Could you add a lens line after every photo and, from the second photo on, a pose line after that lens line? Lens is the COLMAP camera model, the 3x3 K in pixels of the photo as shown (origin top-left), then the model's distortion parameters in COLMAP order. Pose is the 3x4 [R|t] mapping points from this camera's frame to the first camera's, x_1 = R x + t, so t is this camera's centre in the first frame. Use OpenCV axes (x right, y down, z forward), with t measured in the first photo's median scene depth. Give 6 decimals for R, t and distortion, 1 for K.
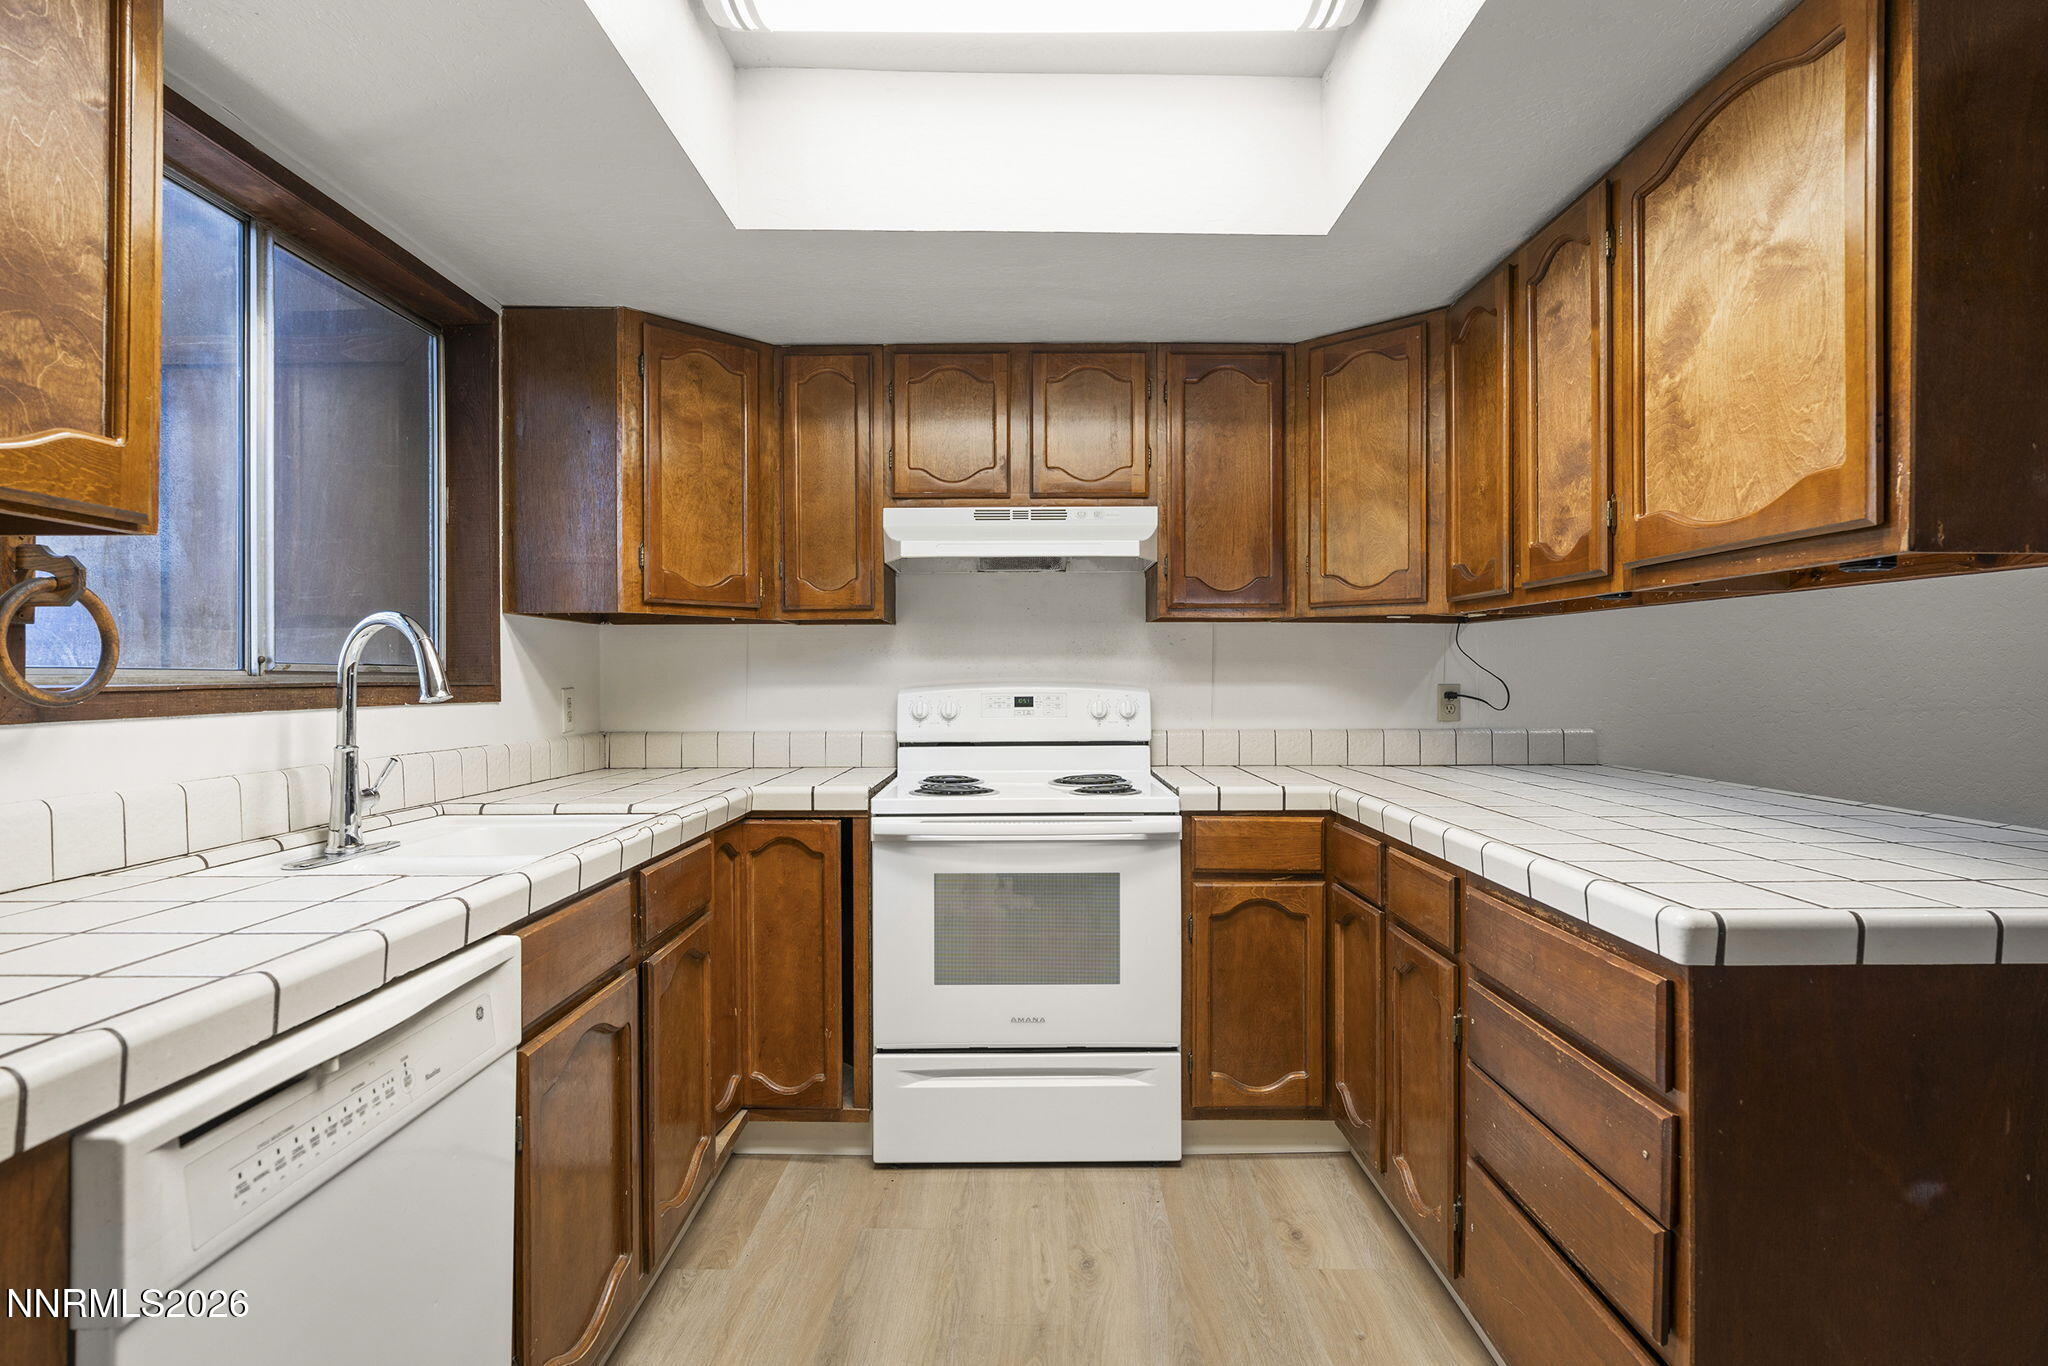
lens RADIAL K [[1047.6, 0, 1029.5], [0, 1047.6, 667.7], [0, 0, 1]] dist [-0.002114, -0.000245]
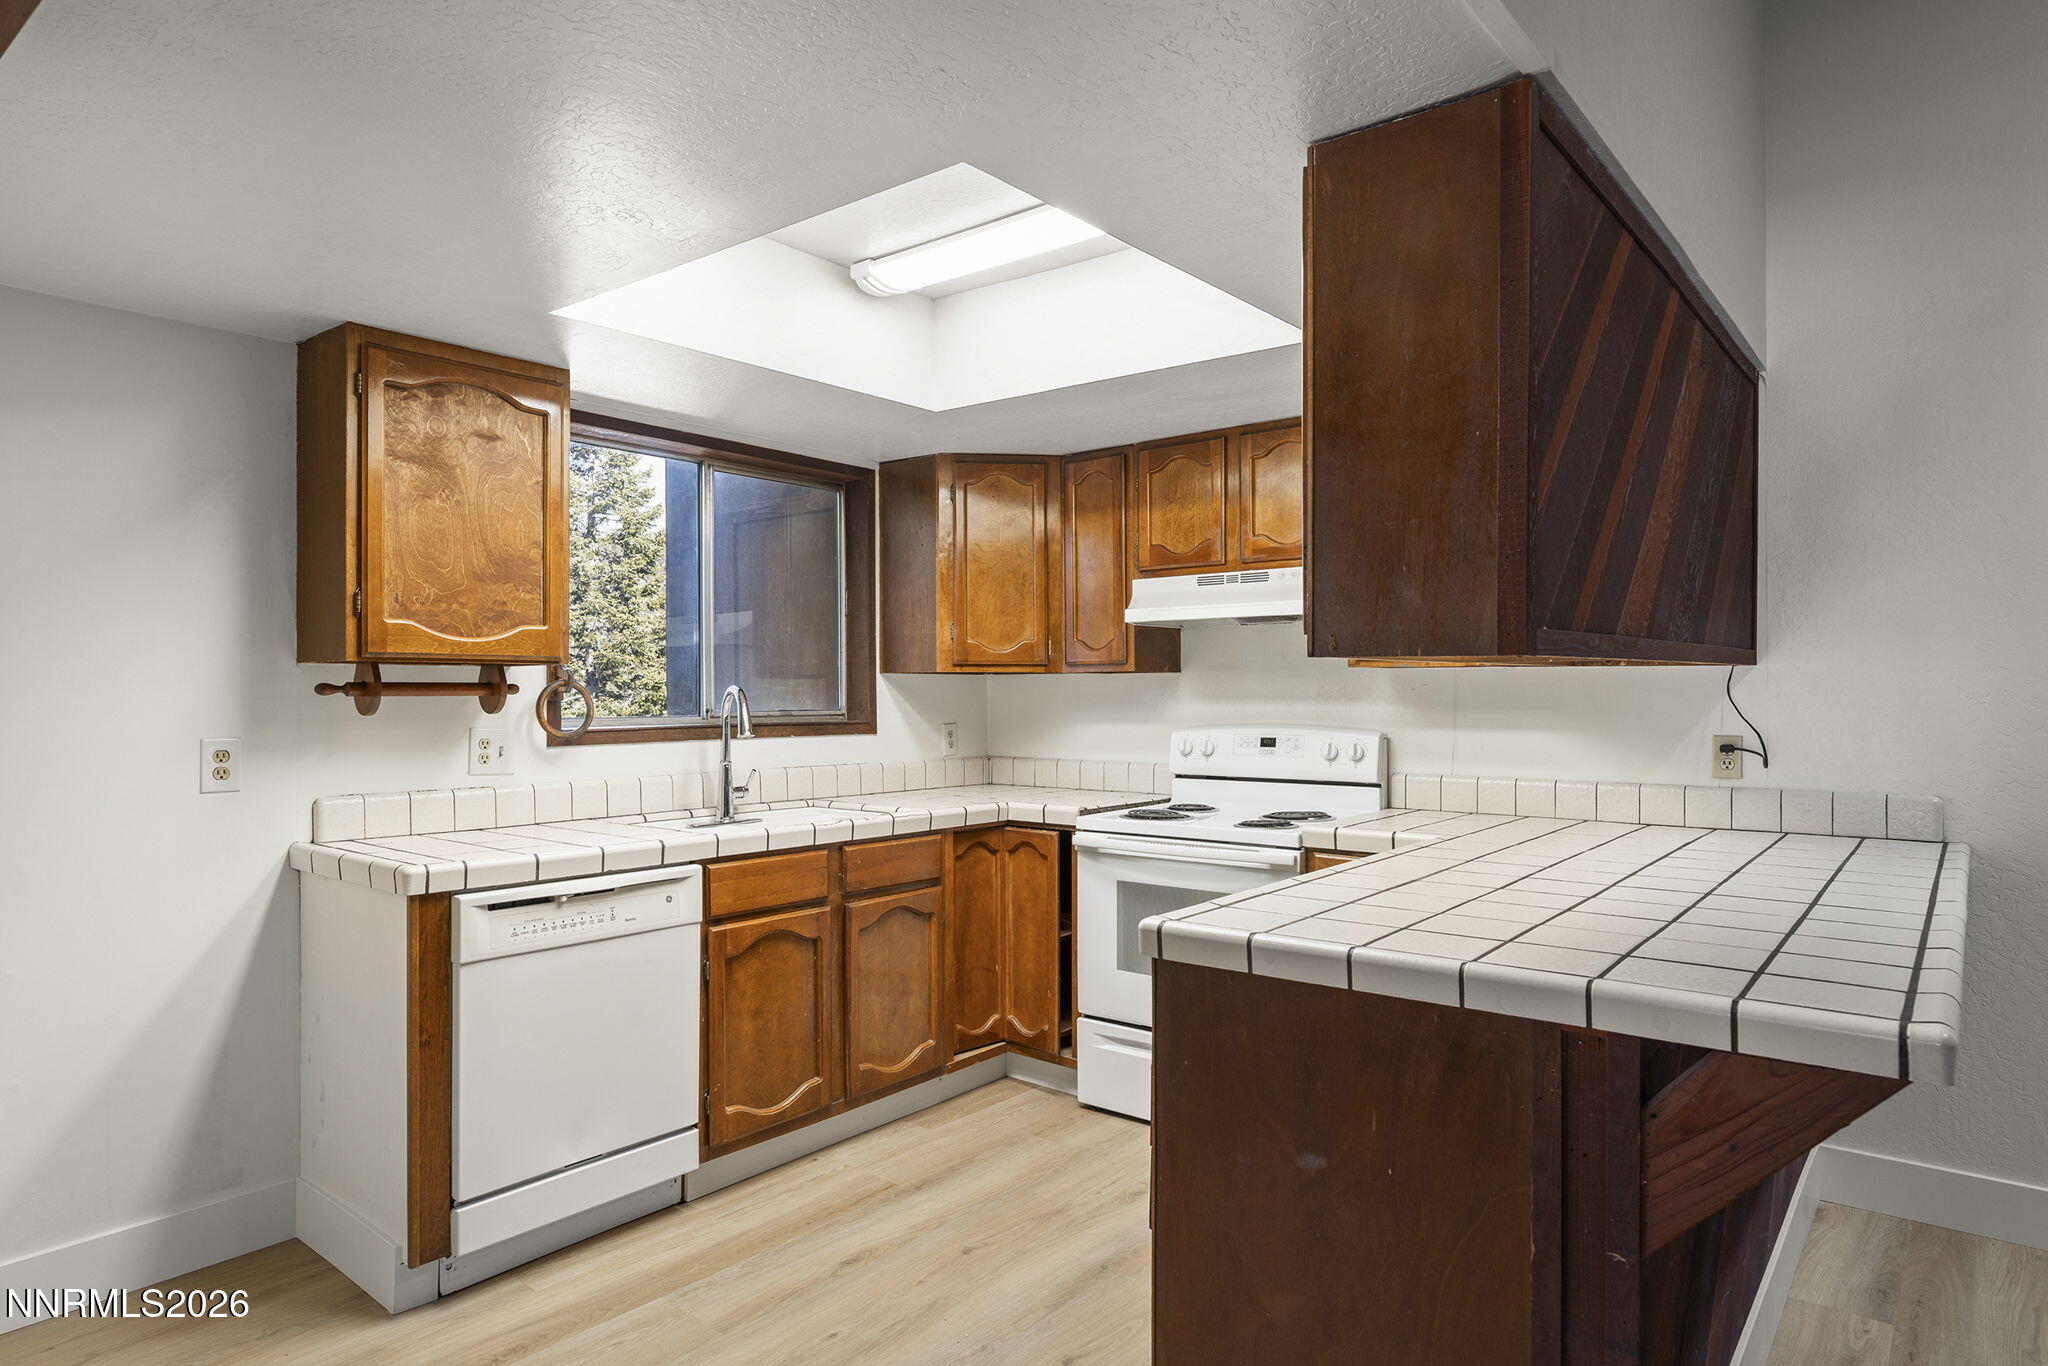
lens RADIAL K [[1185.2, 0, 1024.0], [0, 1185.2, 683.0], [0, 0, 1]] dist [-0.005779, -0.000010]
pose [[0.774640, -0.003136, -0.632395, 0.712651], [0.005504, 0.999983, 0.001783, -0.041113], [0.632379, -0.004861, 0.774644, -0.159308]]
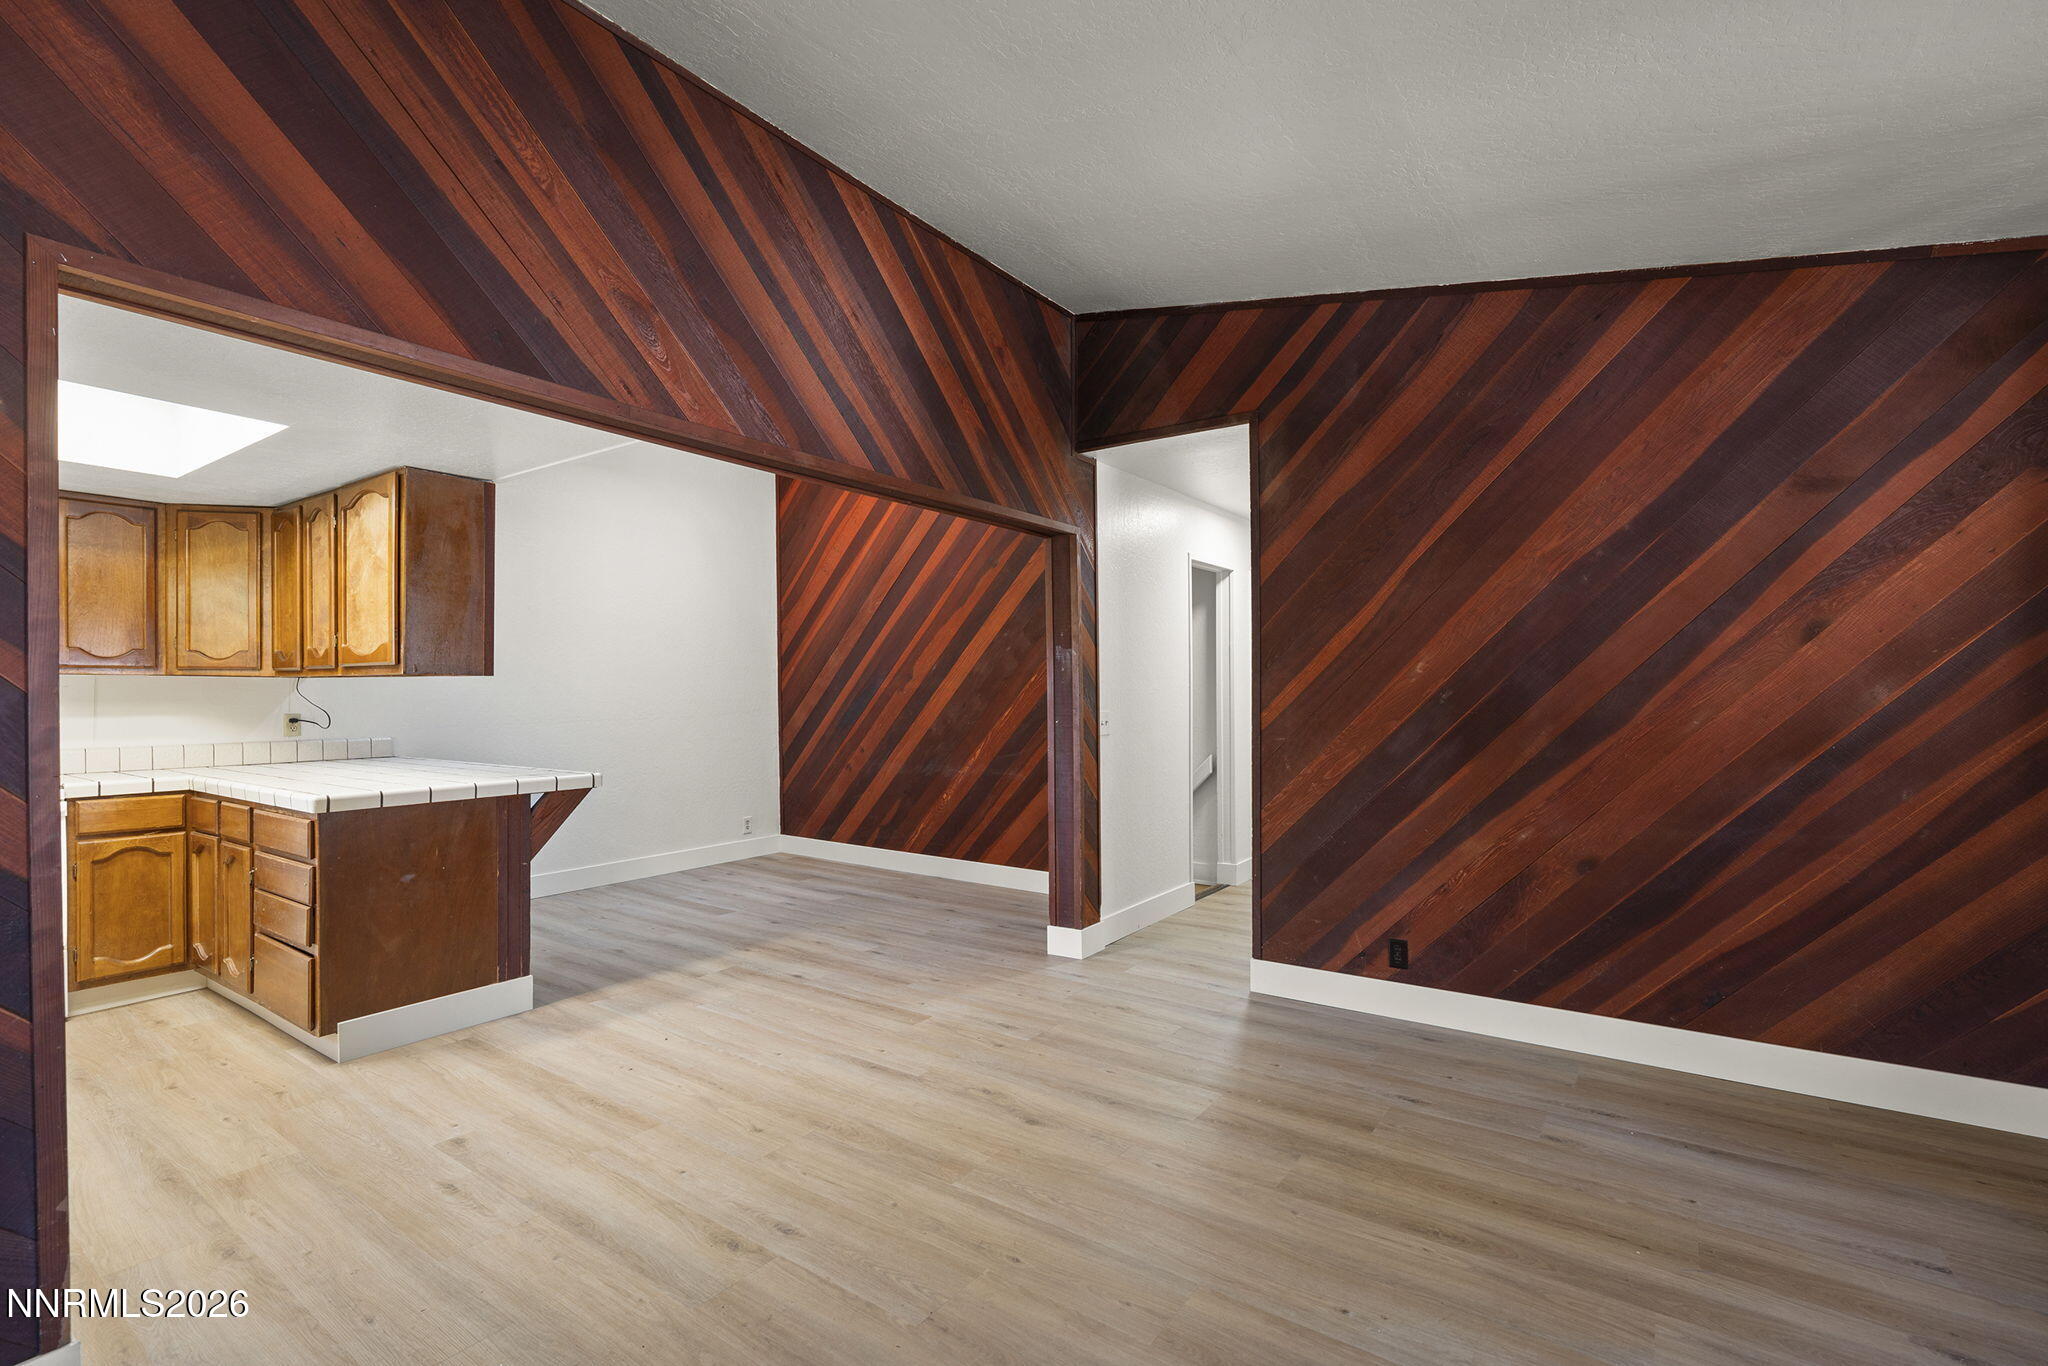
lens RADIAL K [[916.0, 0, 1023.6], [0, 916.0, 695.6], [0, 0, 1]] dist [-0.001043, 0.000137]
pose [[0.572985, -0.005291, 0.819549, -0.161928], [-0.002677, 0.999962, 0.008327, -0.036017], [-0.819561, -0.006965, 0.572949, -0.998402]]
